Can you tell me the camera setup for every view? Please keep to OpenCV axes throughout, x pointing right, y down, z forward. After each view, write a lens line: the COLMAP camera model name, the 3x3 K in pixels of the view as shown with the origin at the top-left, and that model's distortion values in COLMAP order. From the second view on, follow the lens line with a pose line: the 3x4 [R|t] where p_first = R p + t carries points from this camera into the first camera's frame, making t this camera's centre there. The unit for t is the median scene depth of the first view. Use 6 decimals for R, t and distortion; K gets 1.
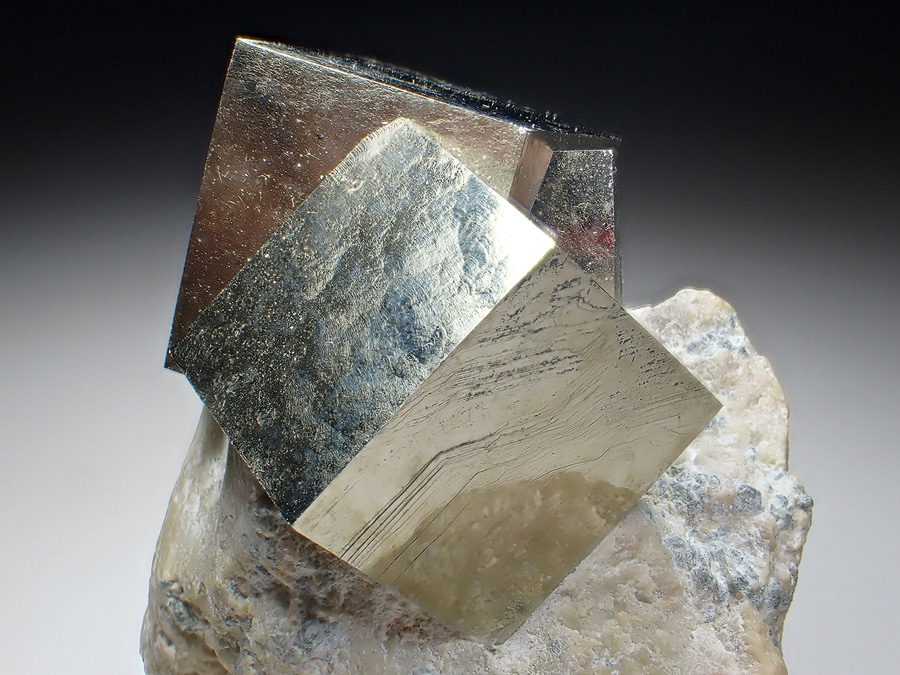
lens RADIAL K [[1692.4, 0, 450.0], [0, 1692.4, 337.5], [0, 0, 1]] dist [-0.349819, 3.179865]
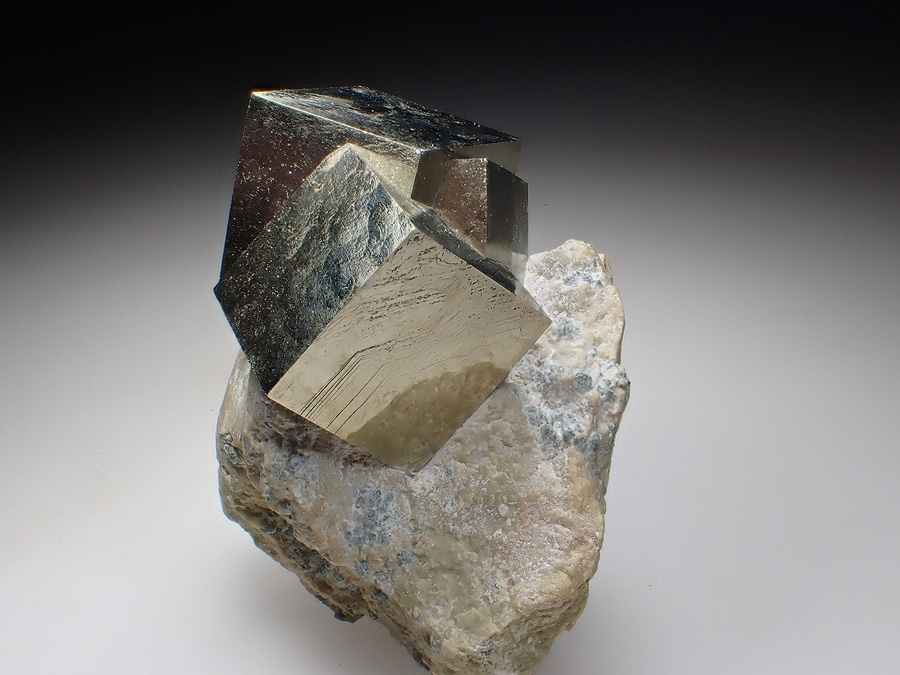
lens RADIAL K [[1692.4, 0, 450.0], [0, 1692.4, 337.5], [0, 0, 1]] dist [-0.349819, 3.179865]
pose [[0.990252, -0.003906, -0.139231, 0.287684], [0.012644, 0.998000, 0.061929, -0.043939], [0.138711, -0.063086, 0.988322, -0.577558]]
